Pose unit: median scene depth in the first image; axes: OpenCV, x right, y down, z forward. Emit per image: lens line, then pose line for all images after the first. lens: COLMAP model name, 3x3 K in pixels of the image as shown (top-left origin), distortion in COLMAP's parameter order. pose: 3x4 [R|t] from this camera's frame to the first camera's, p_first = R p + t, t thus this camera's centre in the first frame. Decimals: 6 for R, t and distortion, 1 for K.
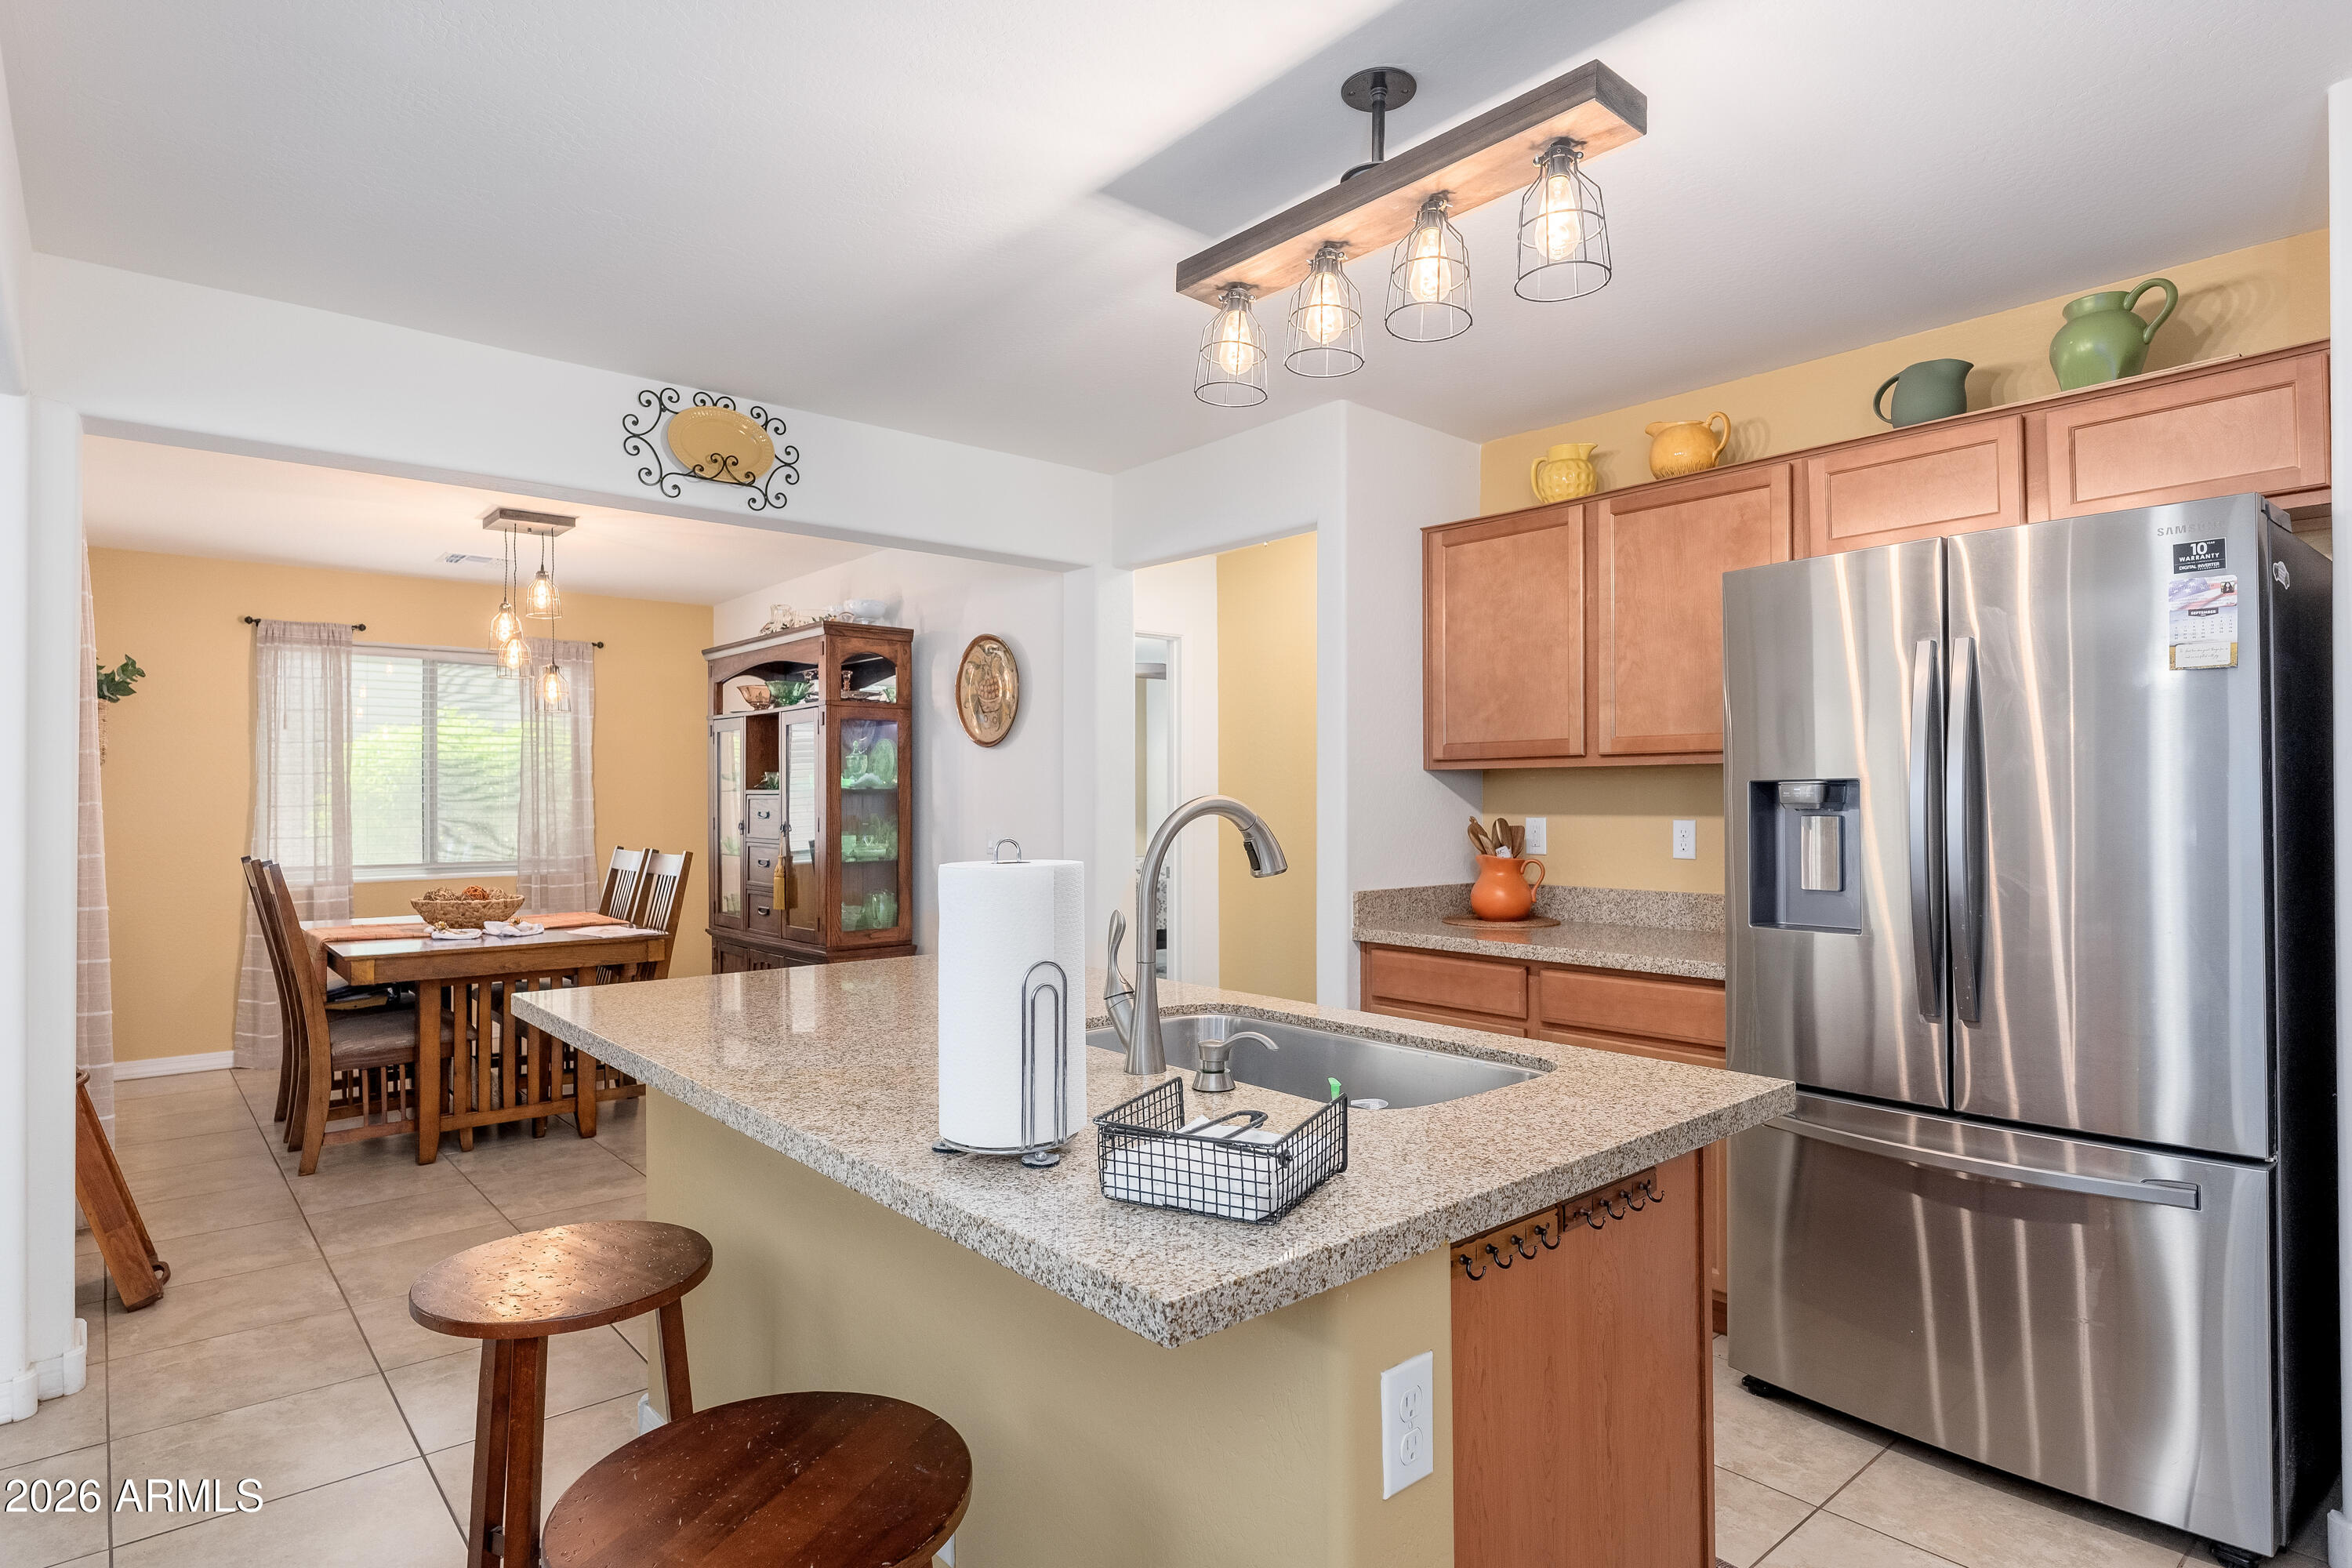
lens RADIAL K [[1250.7, 0, 1178.5], [0, 1250.7, 783.6], [0, 0, 1]] dist [-0.002900, -0.000471]
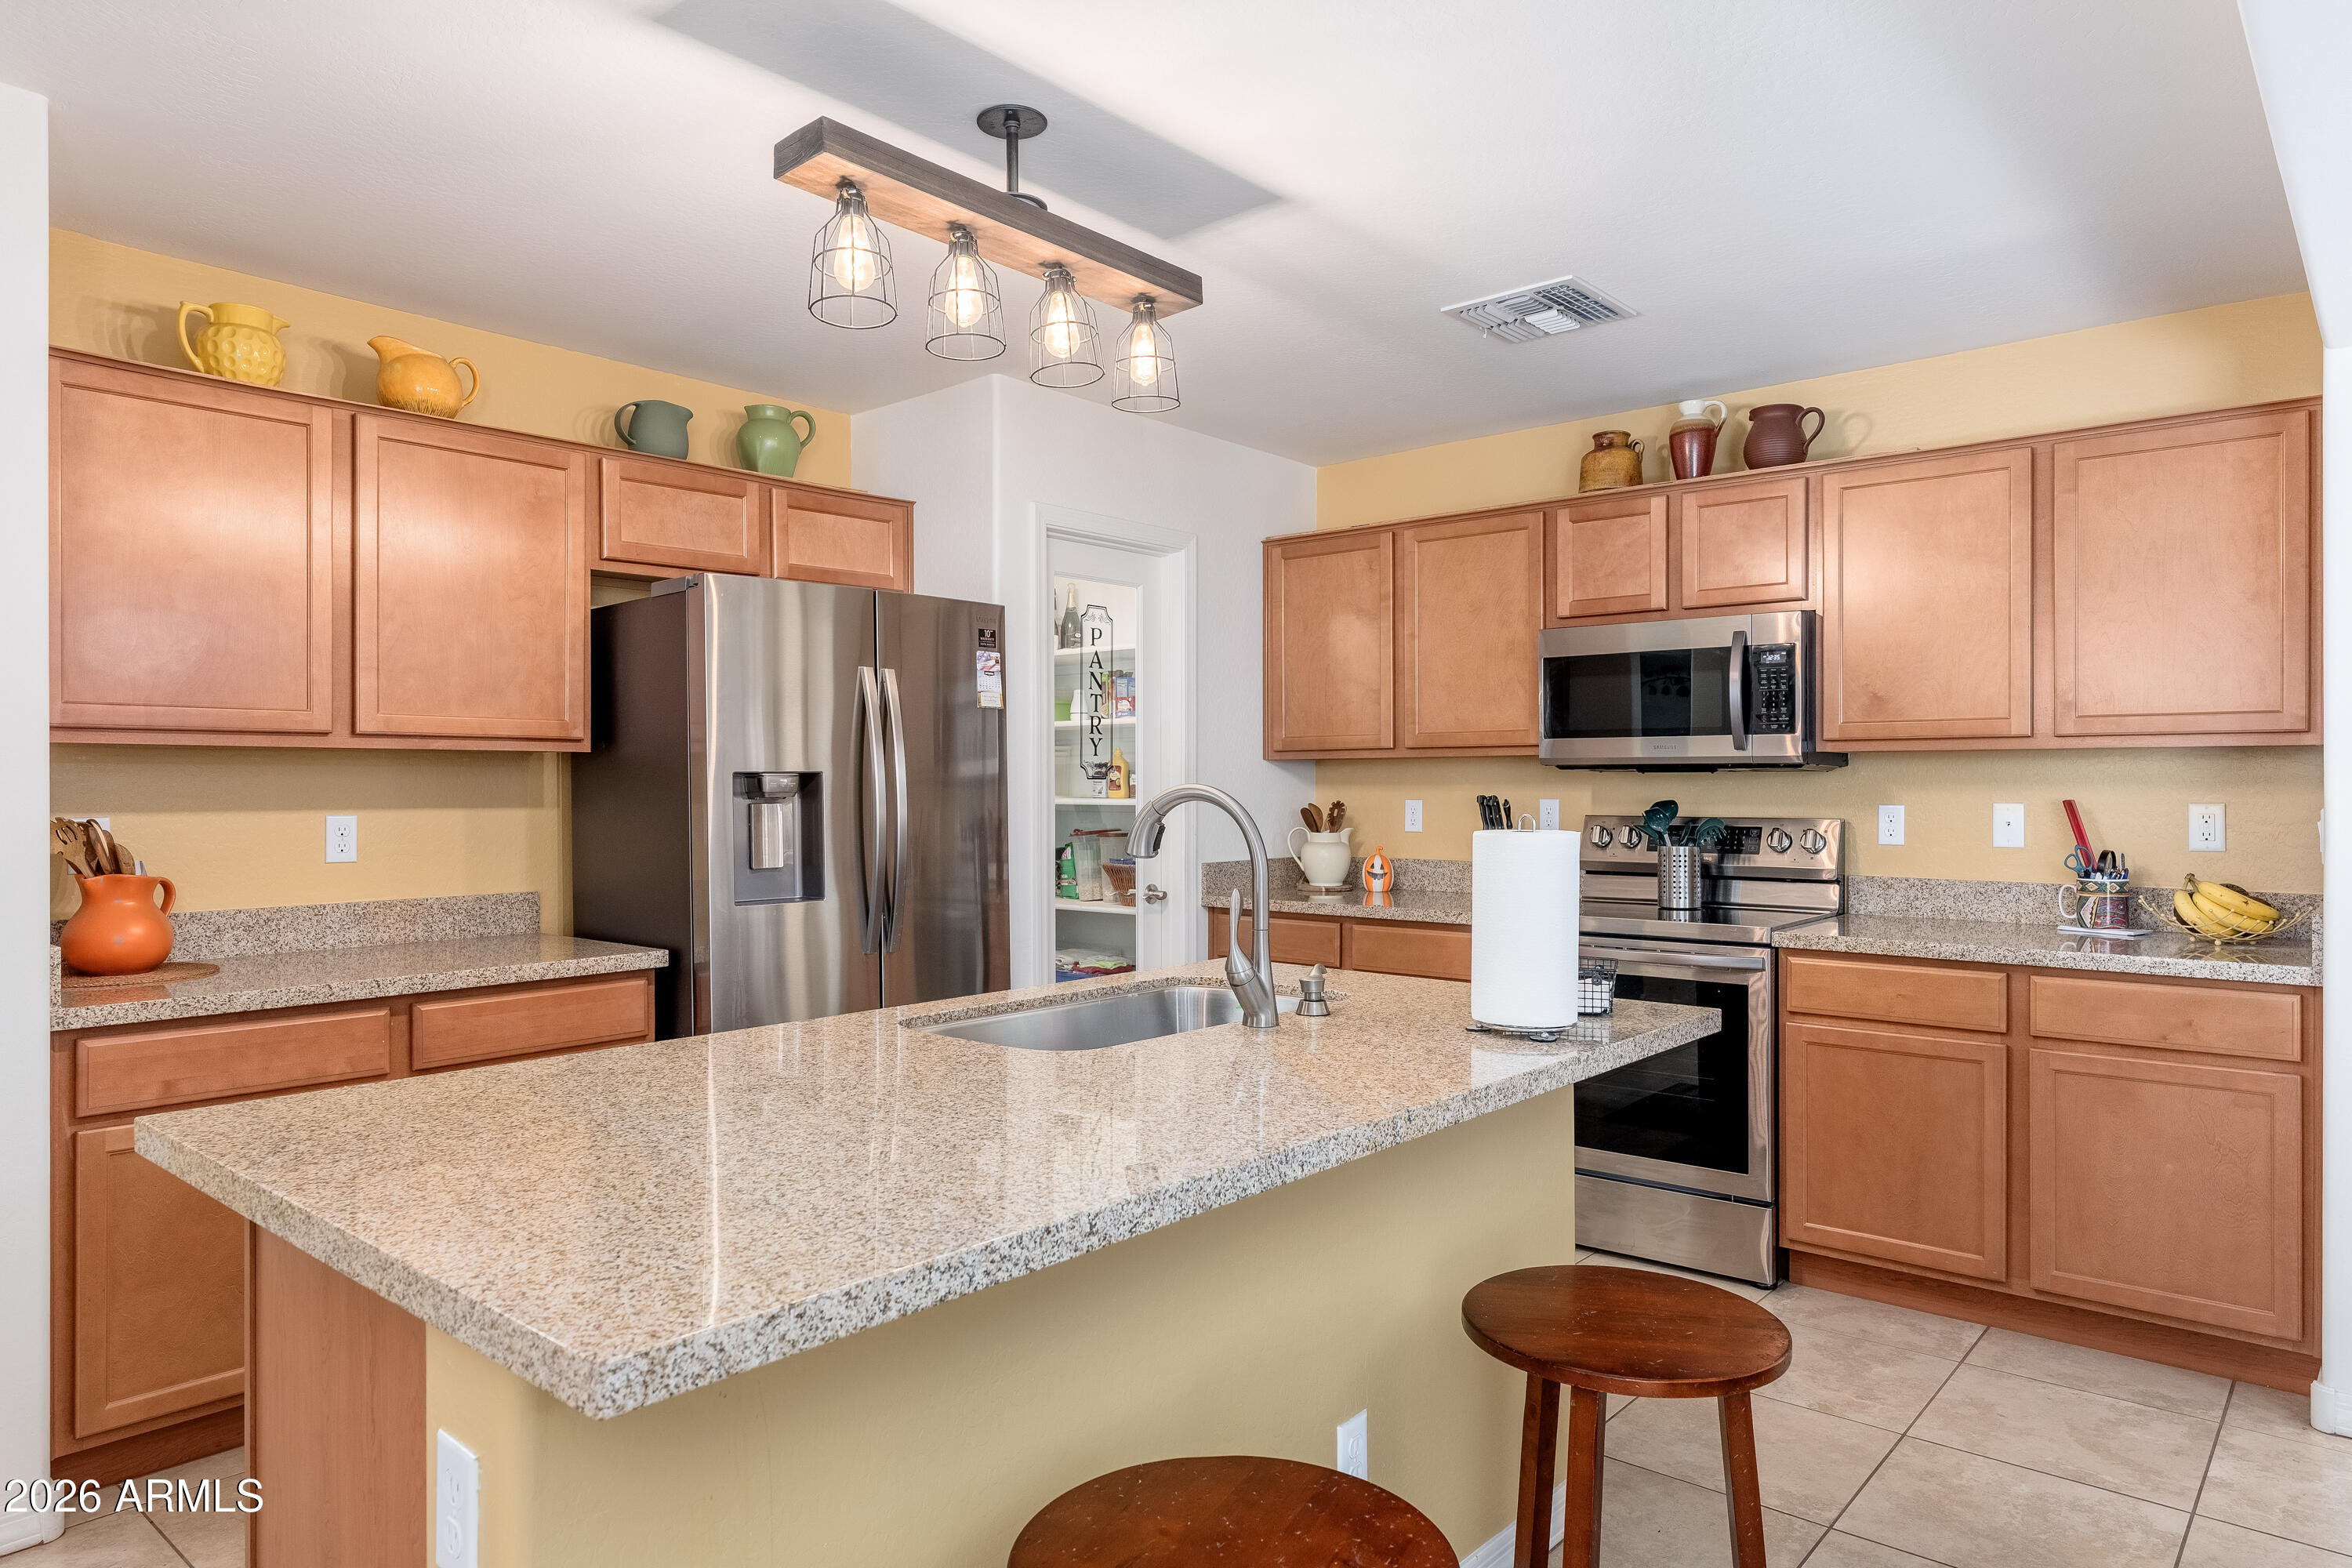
lens RADIAL K [[1443.3, 0, 1169.8], [0, 1443.3, 782.5], [0, 0, 1]] dist [0.002263, -0.000023]
pose [[-0.148023, 0.002775, 0.988980, -0.998723], [-0.009594, 0.999945, -0.004242, 0.010530], [-0.988937, -0.010116, -0.147989, 0.969221]]
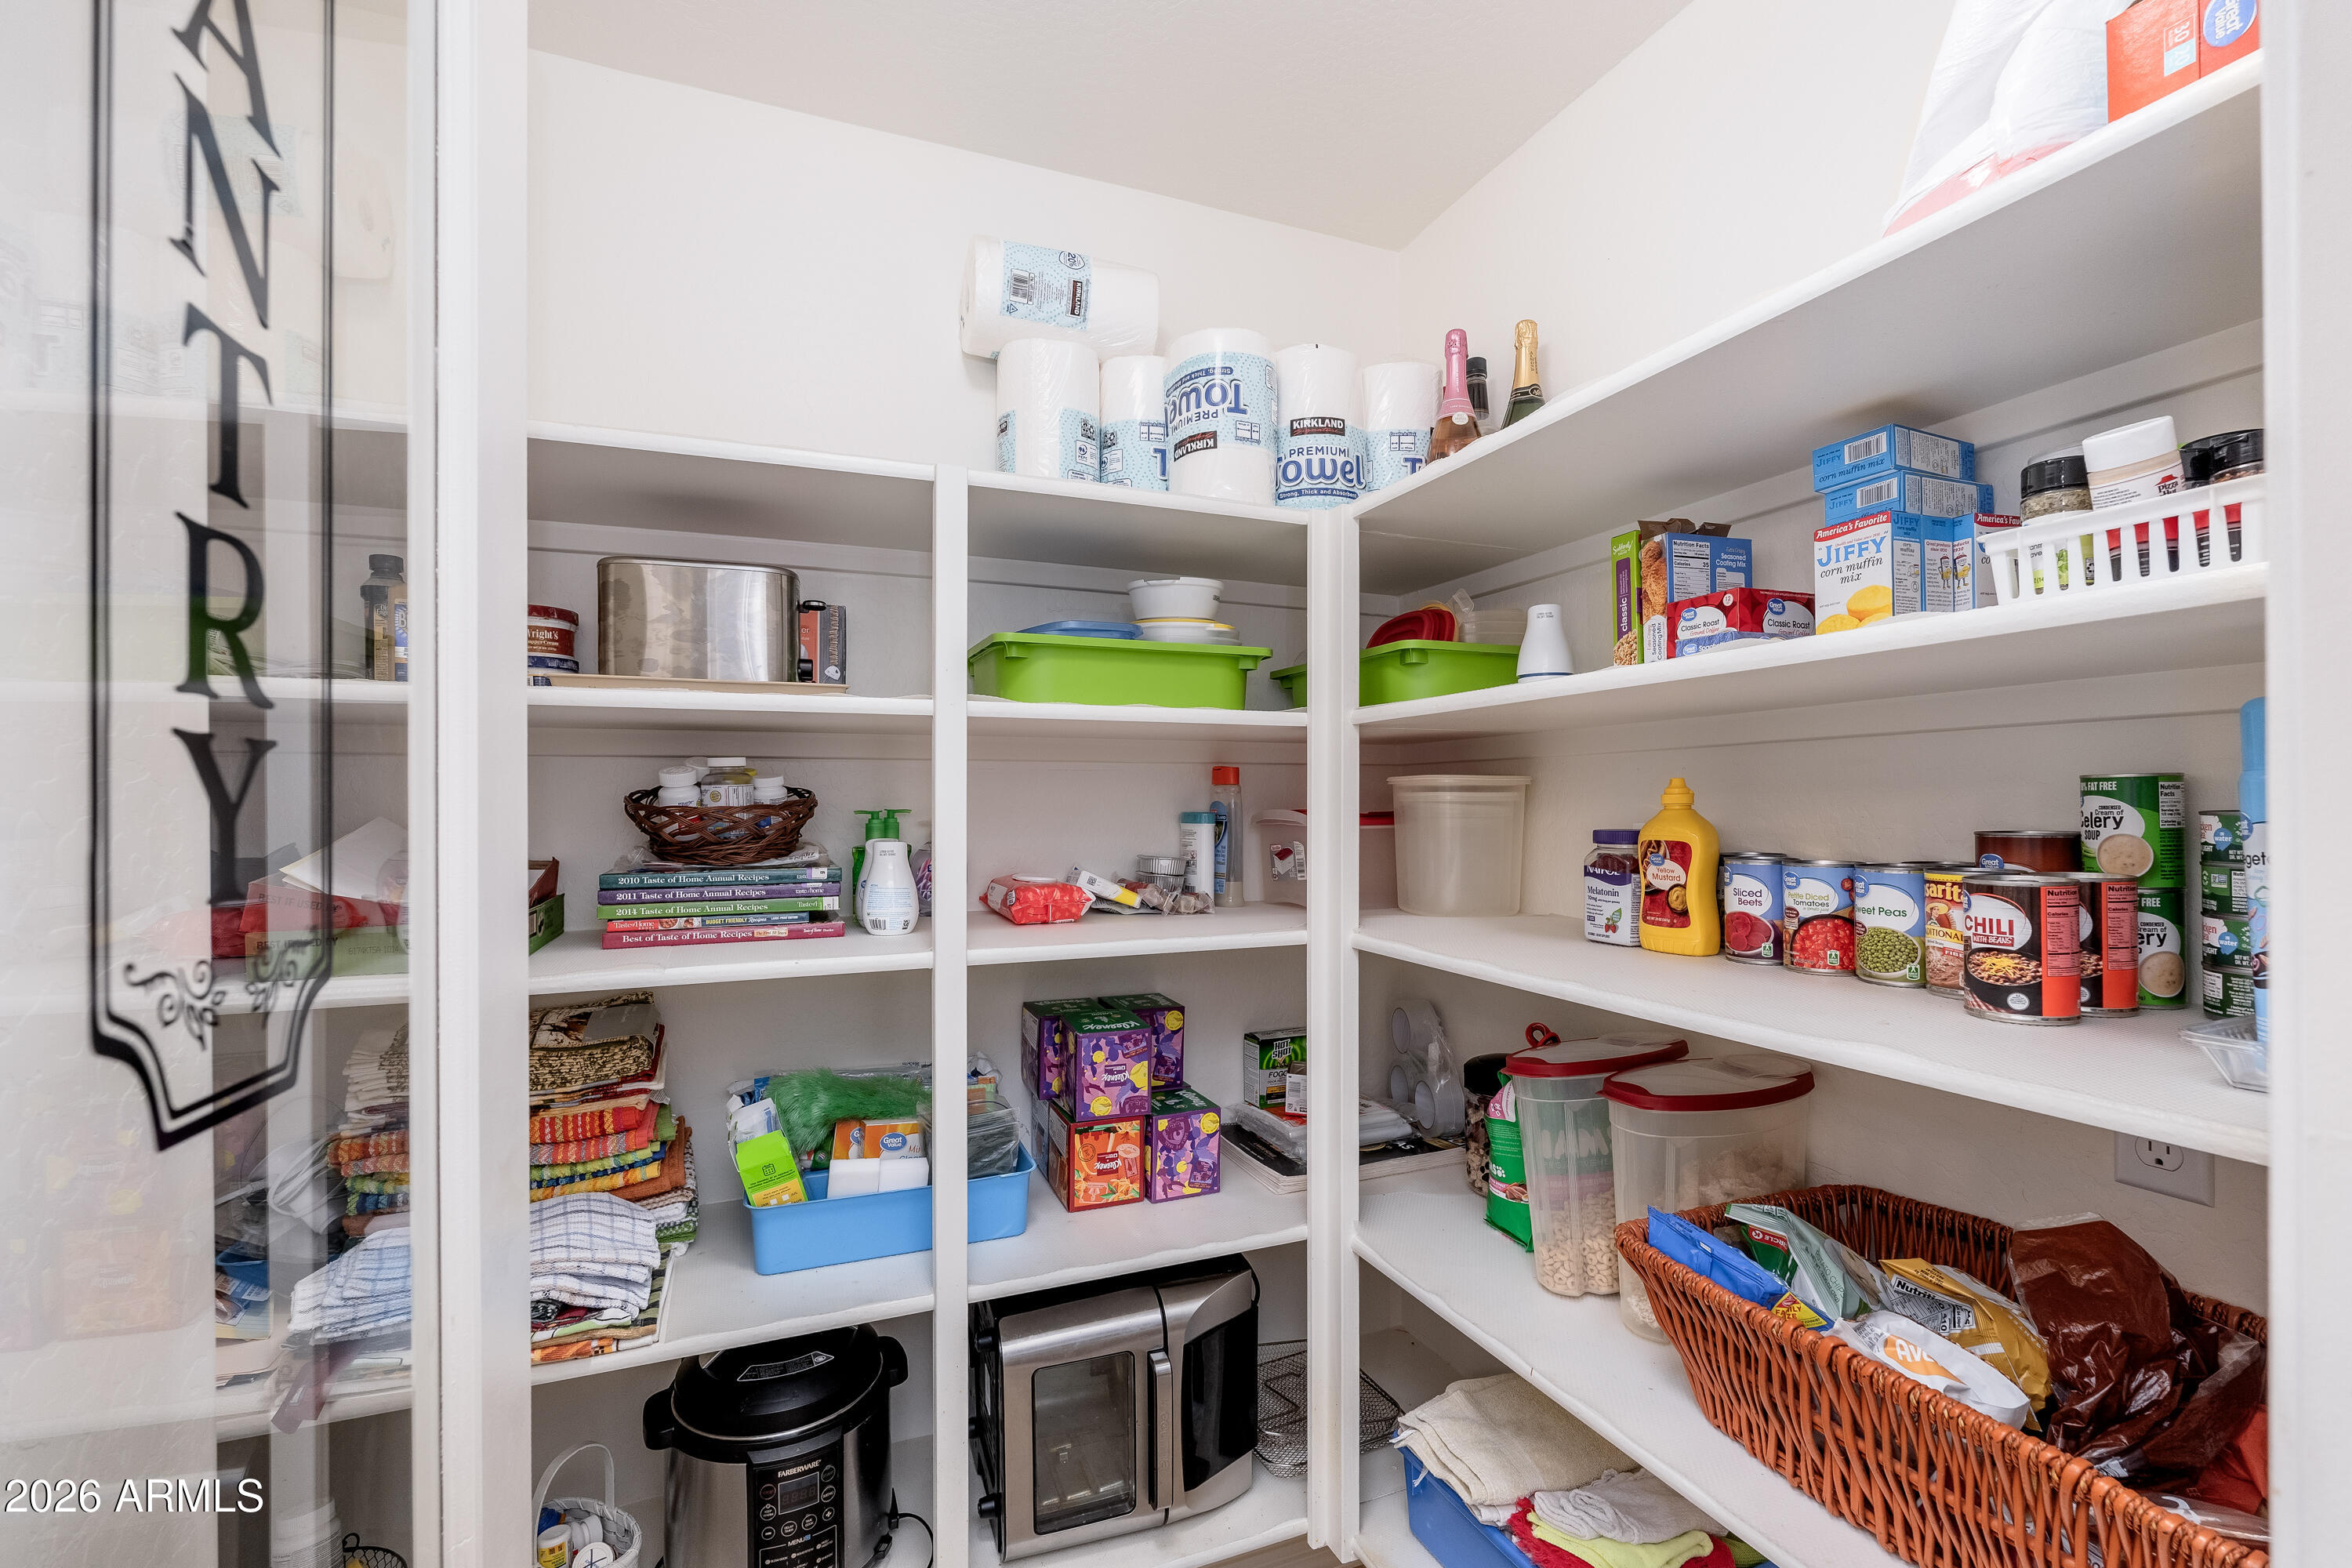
lens RADIAL K [[1030.0, 0, 1189.3], [0, 1030.0, 792.8], [0, 0, 1]] dist [-0.001784, 0.002610]
pose [[0.329226, 0.004801, 0.944239, 0.973452], [-0.004093, 0.999985, -0.003657, -0.050062], [-0.944242, -0.002661, 0.329241, 0.743063]]
